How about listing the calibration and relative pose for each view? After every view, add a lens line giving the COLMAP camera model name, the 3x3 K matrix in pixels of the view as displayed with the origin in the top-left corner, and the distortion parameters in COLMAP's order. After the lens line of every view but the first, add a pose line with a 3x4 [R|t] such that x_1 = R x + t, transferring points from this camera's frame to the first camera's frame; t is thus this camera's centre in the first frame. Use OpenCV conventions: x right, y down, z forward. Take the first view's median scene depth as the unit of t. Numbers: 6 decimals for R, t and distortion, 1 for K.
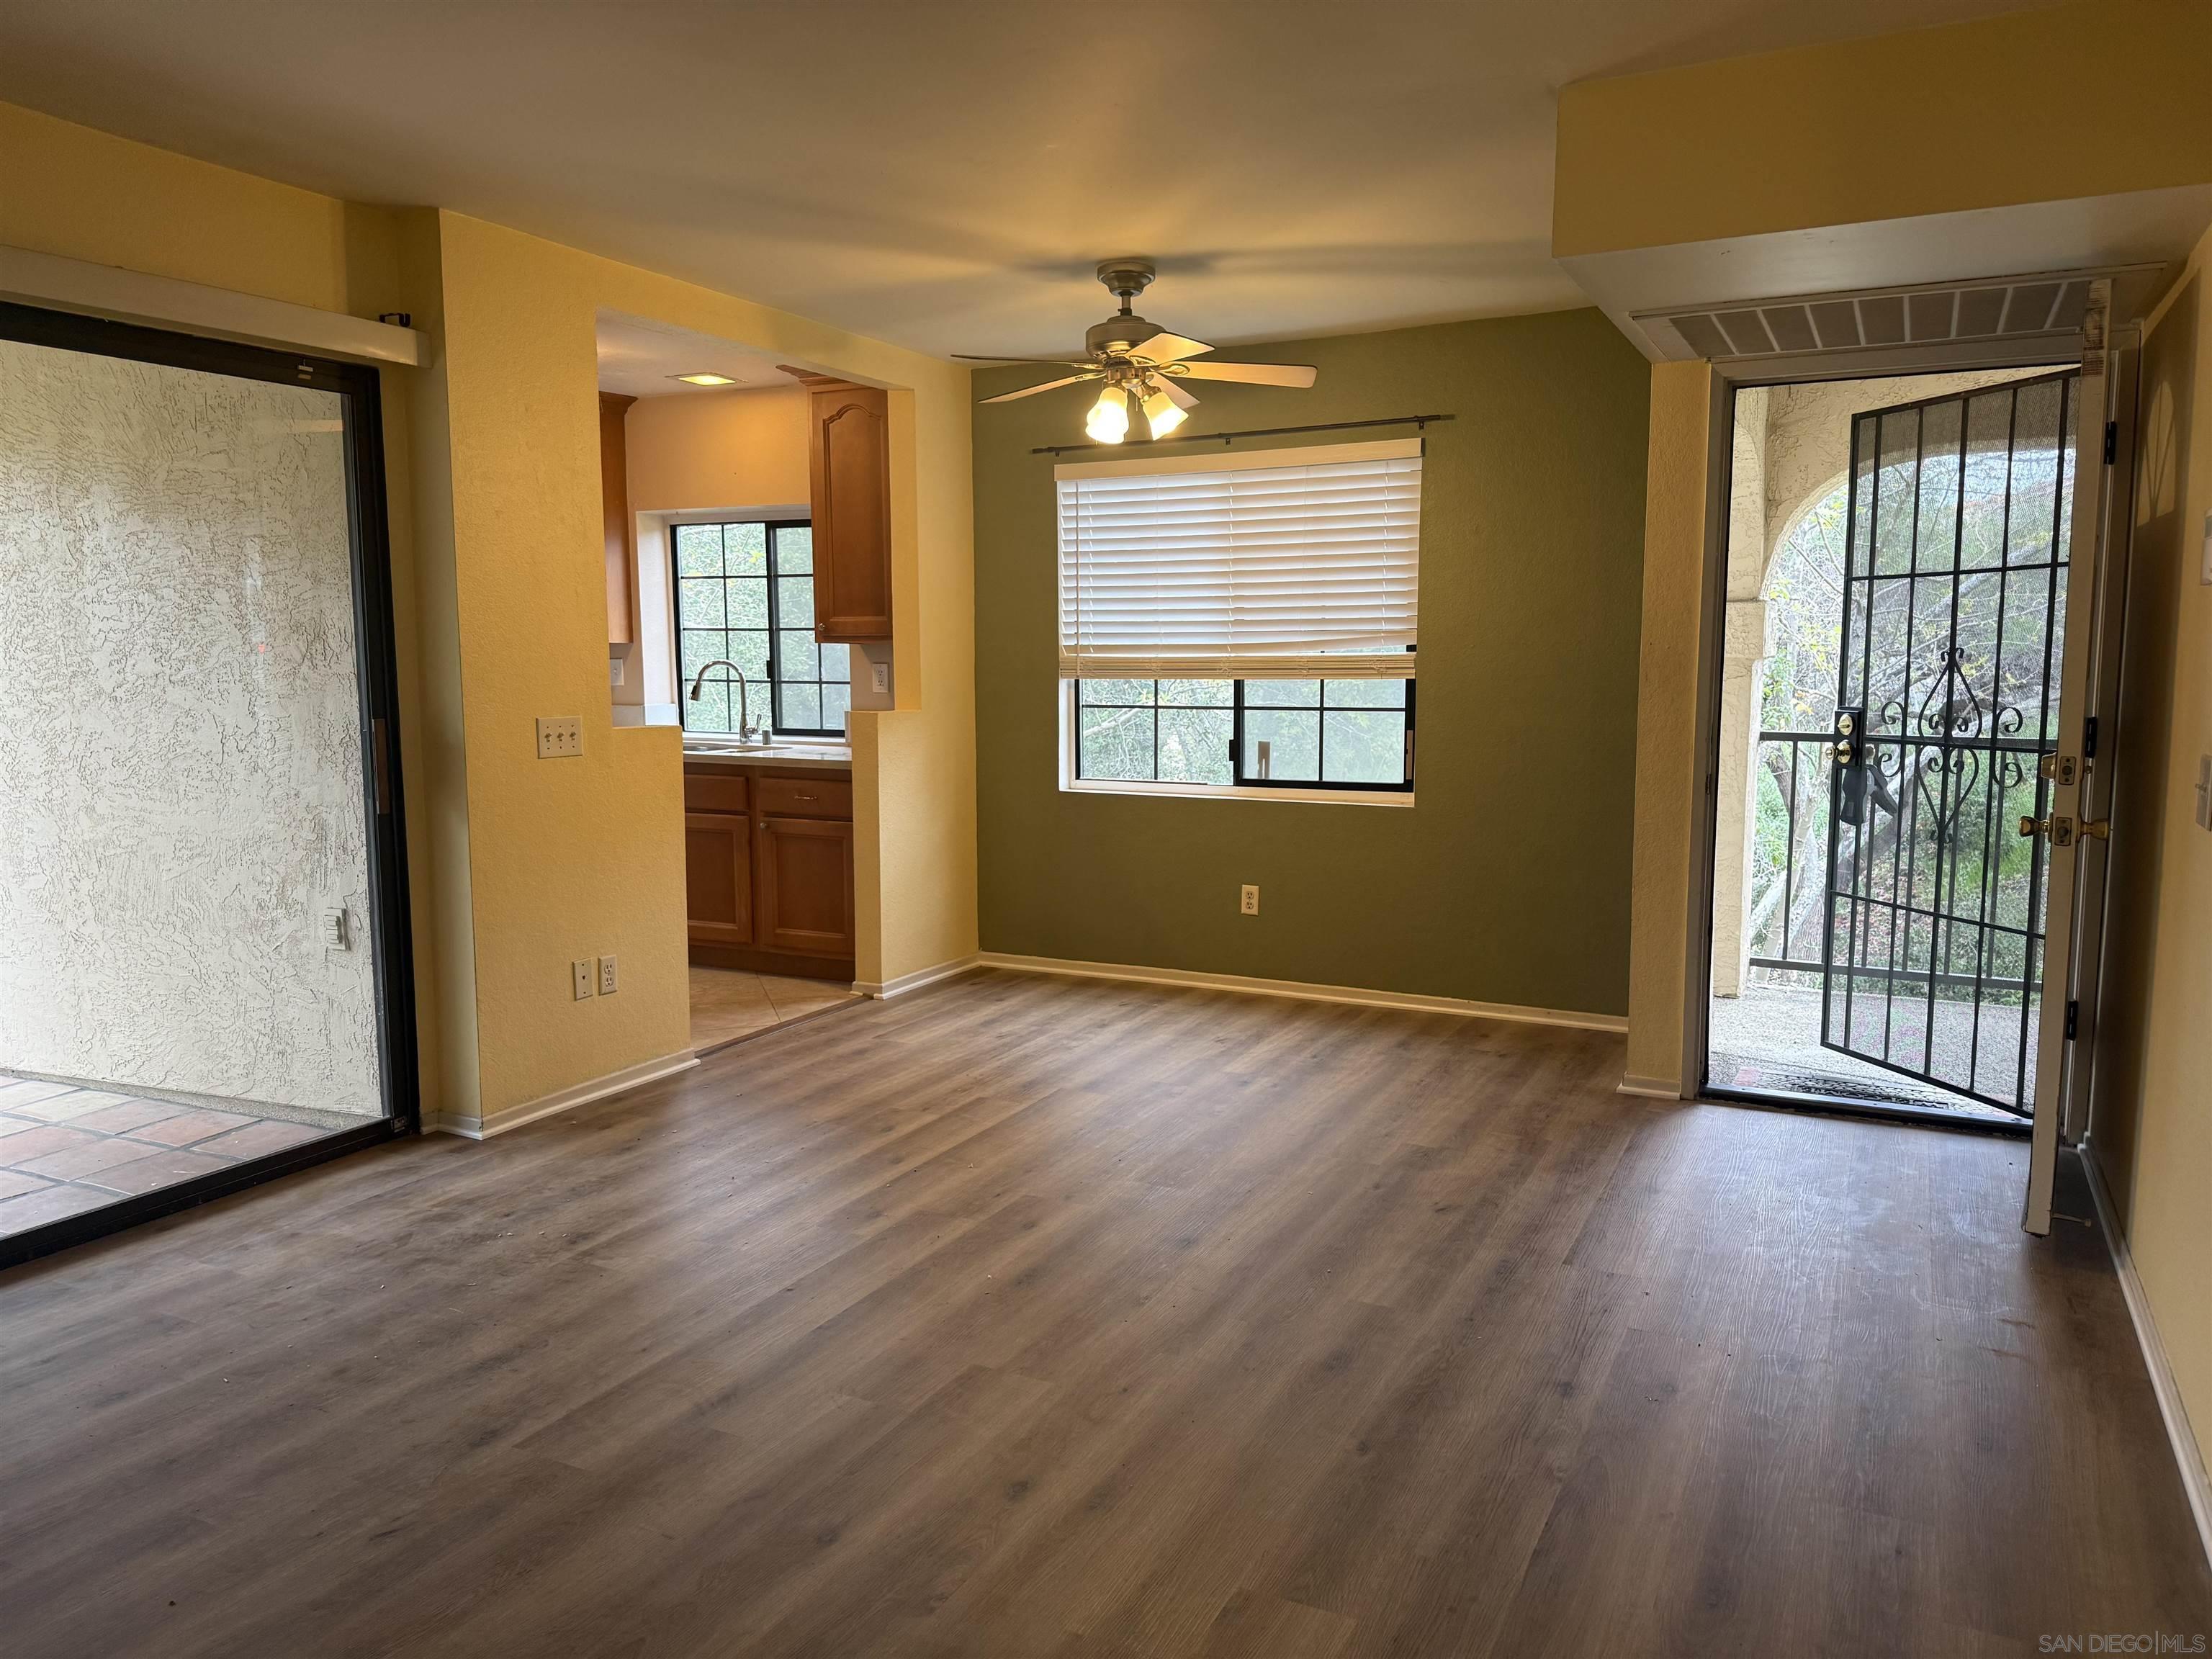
lens RADIAL K [[1545.2, 0, 1111.1], [0, 1545.2, 824.4], [0, 0, 1]] dist [0.077466, -0.100418]
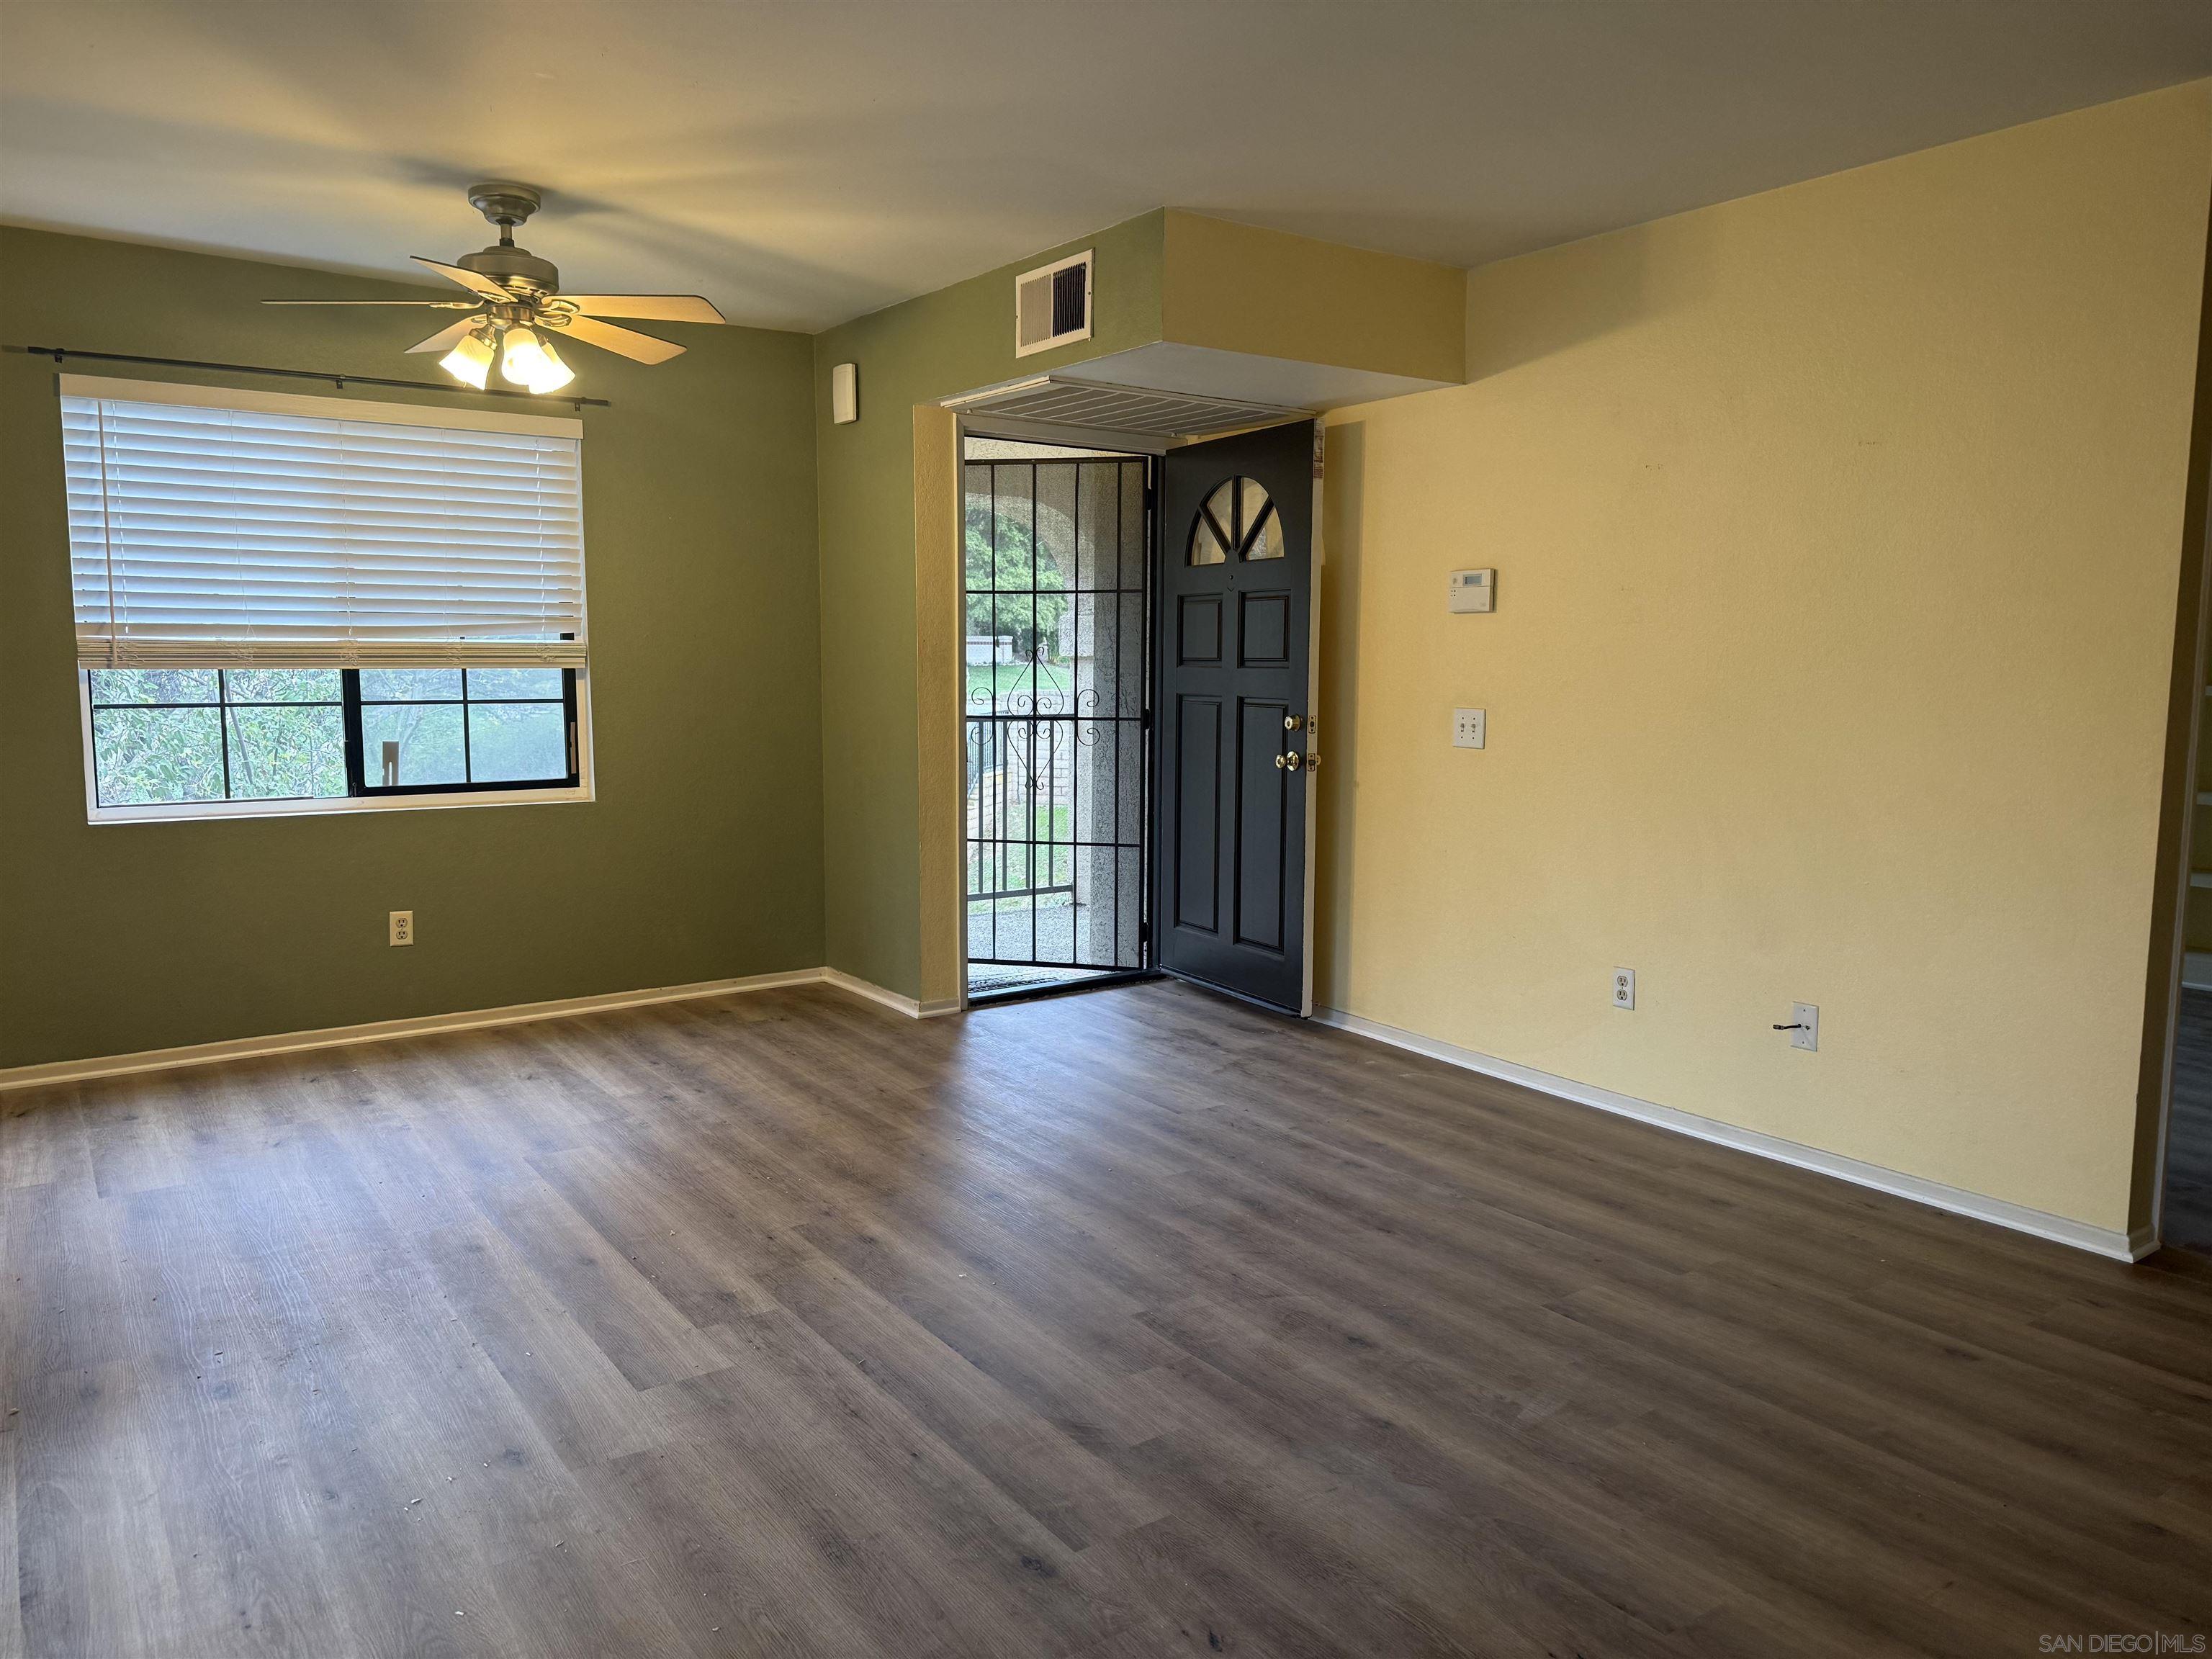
lens RADIAL K [[1545.2, 0, 1129.3], [0, 1545.2, 811.1], [0, 0, 1]] dist [0.077466, -0.100418]
pose [[0.451851, -0.085822, 0.887956, -0.497456], [0.088686, 0.994752, 0.051015, -0.023941], [-0.887674, 0.055699, 0.457091, 0.249935]]
